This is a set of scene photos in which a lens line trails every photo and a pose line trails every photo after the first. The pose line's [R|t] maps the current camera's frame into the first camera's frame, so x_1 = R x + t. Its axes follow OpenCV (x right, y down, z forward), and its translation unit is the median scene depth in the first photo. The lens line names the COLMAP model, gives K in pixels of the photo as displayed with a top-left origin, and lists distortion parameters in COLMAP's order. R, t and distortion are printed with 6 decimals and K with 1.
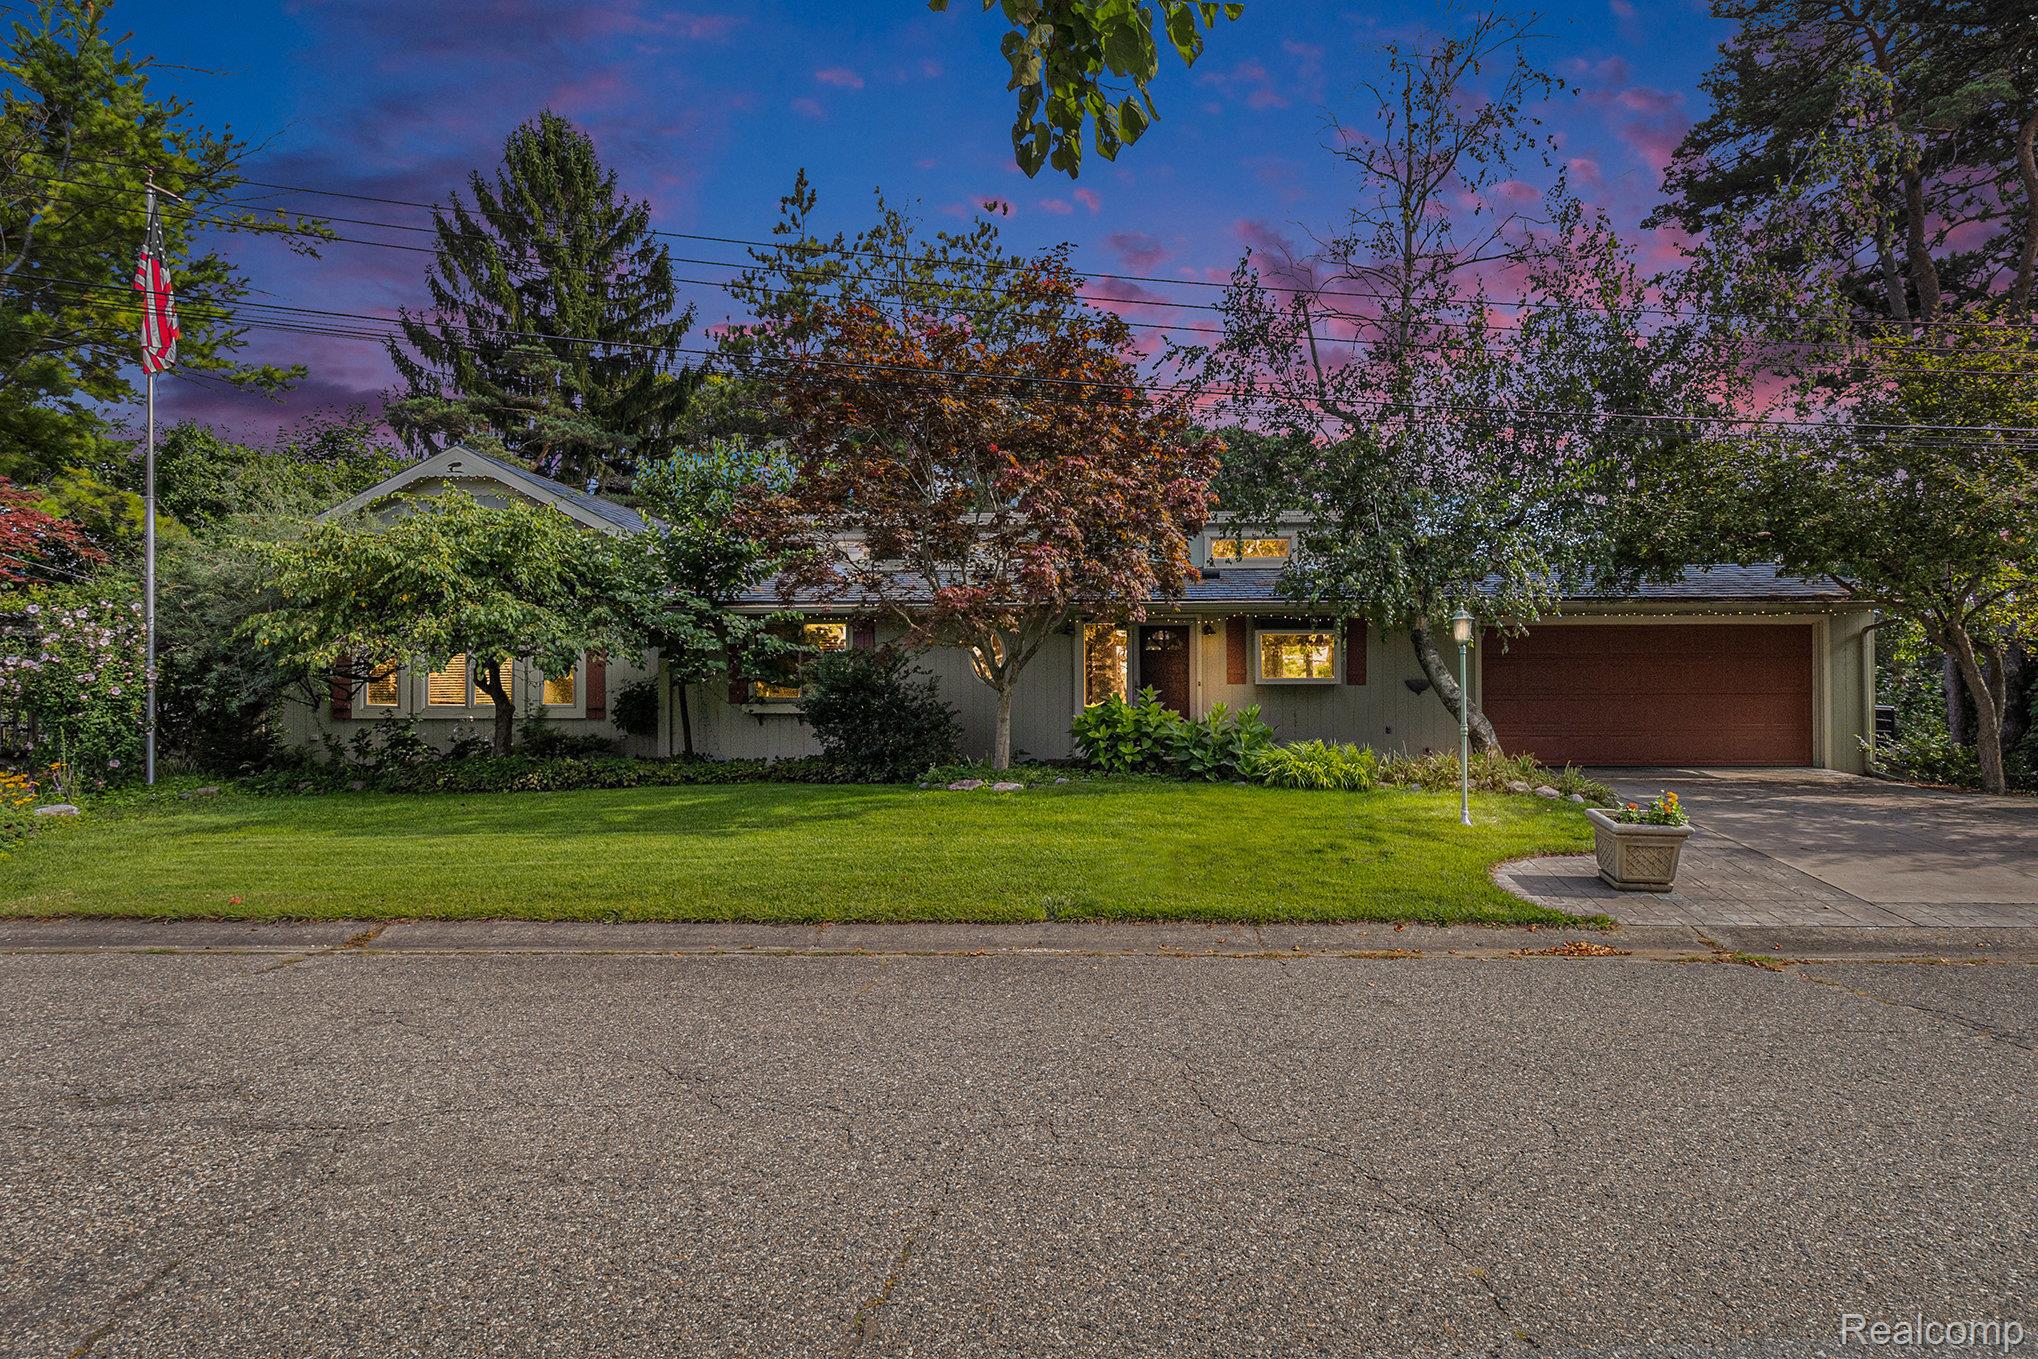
lens RADIAL K [[720.1, 0, 1019.0], [0, 720.1, 679.5], [0, 0, 1]] dist [0.000188, 0.000316]
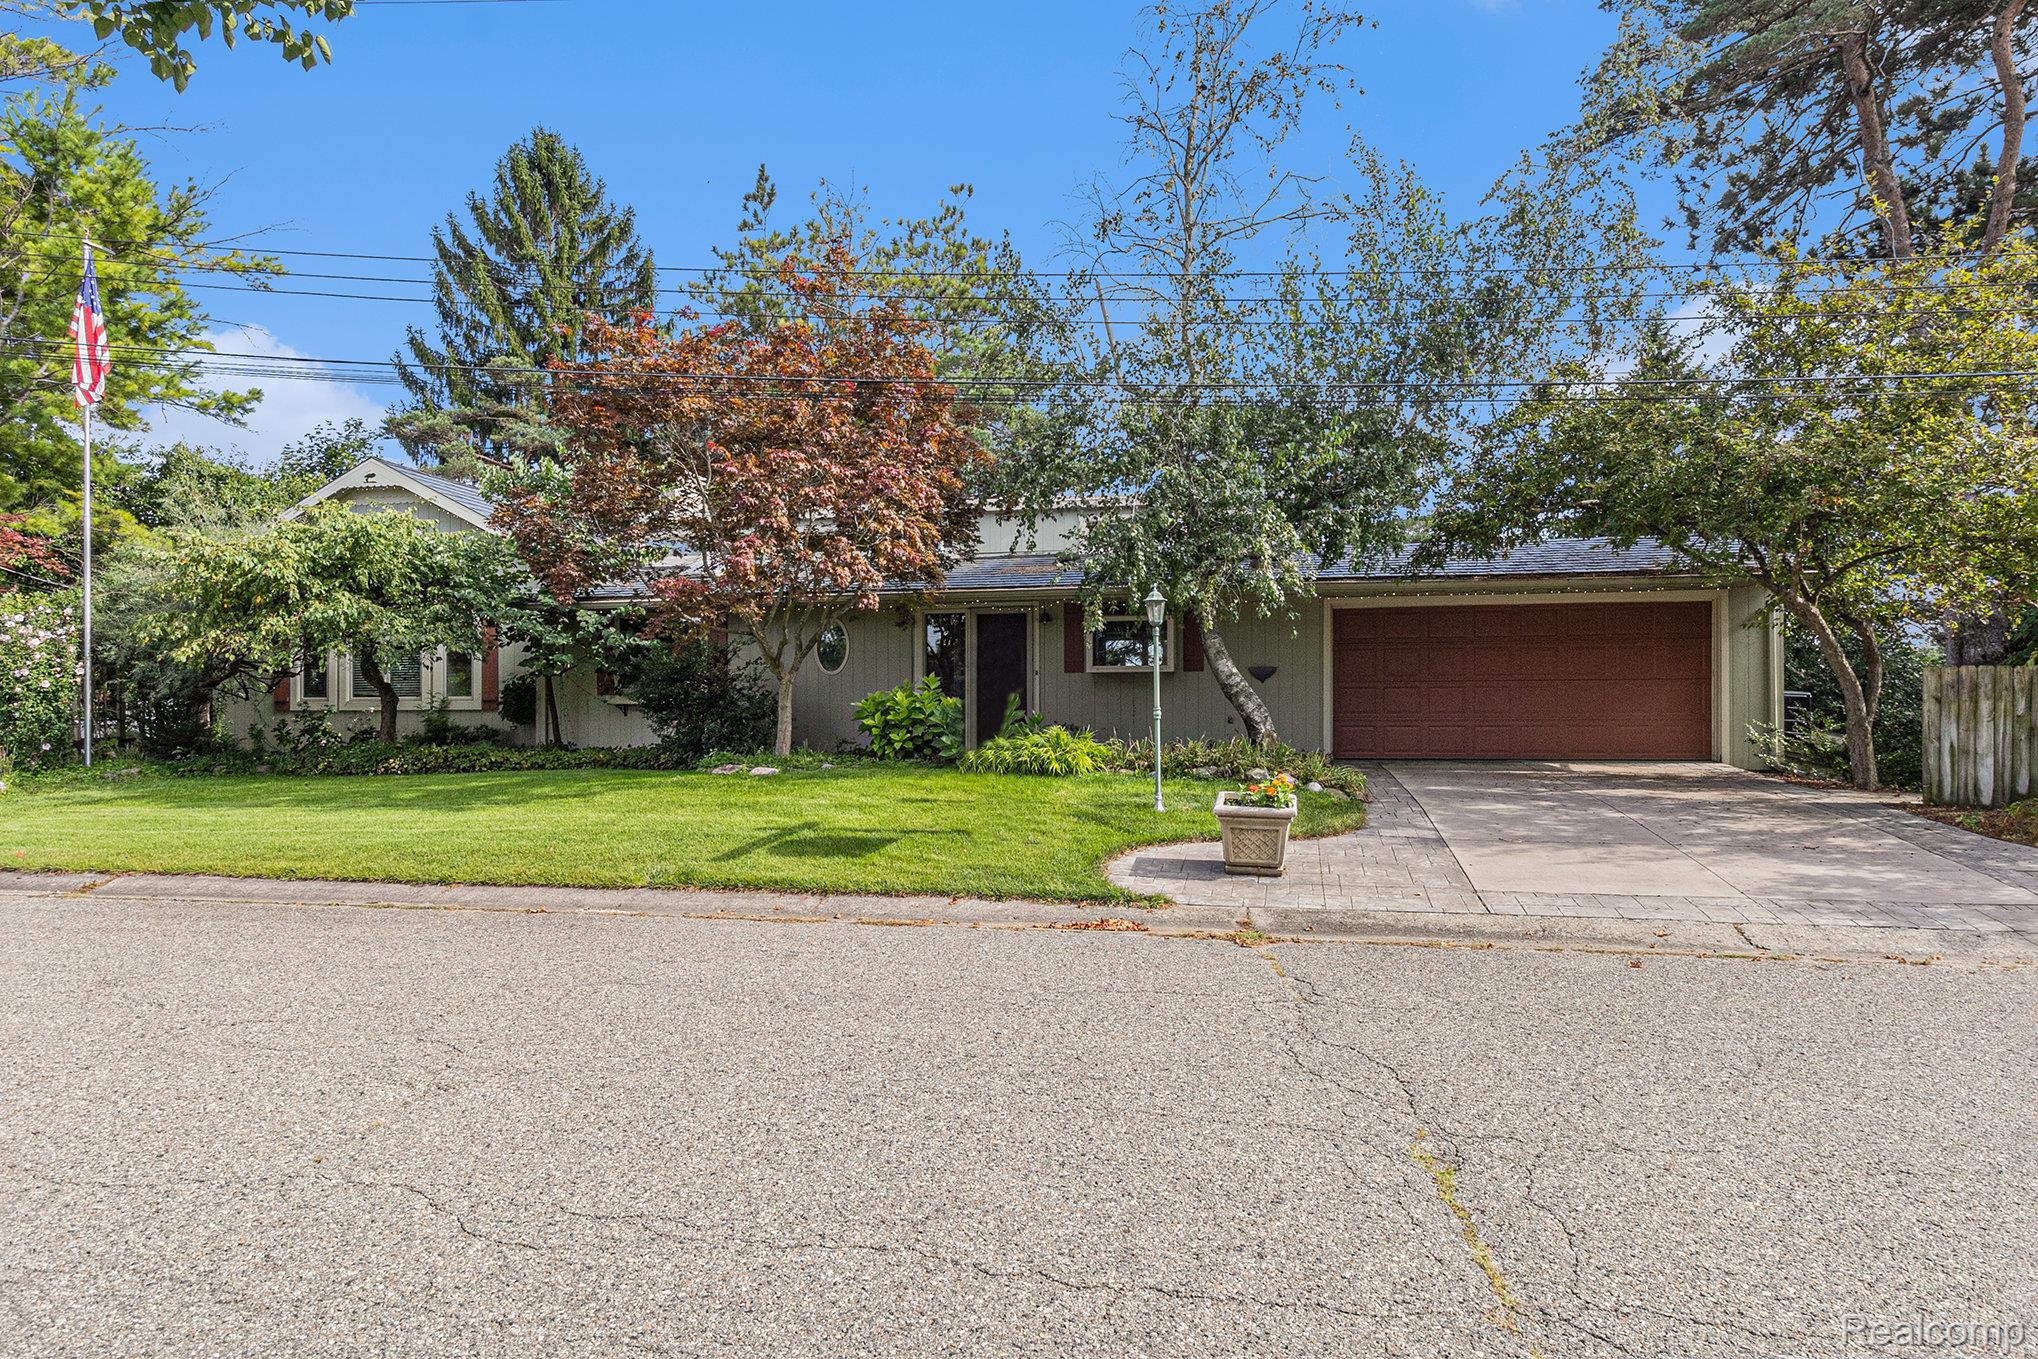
lens RADIAL K [[760.8, 0, 1019.0], [0, 760.8, 679.5], [0, 0, 1]] dist [0.001029, -0.000529]
pose [[0.993736, -0.006140, -0.111586, 0.378123], [0.006477, 0.999976, 0.002655, 0.013386], [0.111567, -0.003361, 0.993751, -0.034551]]
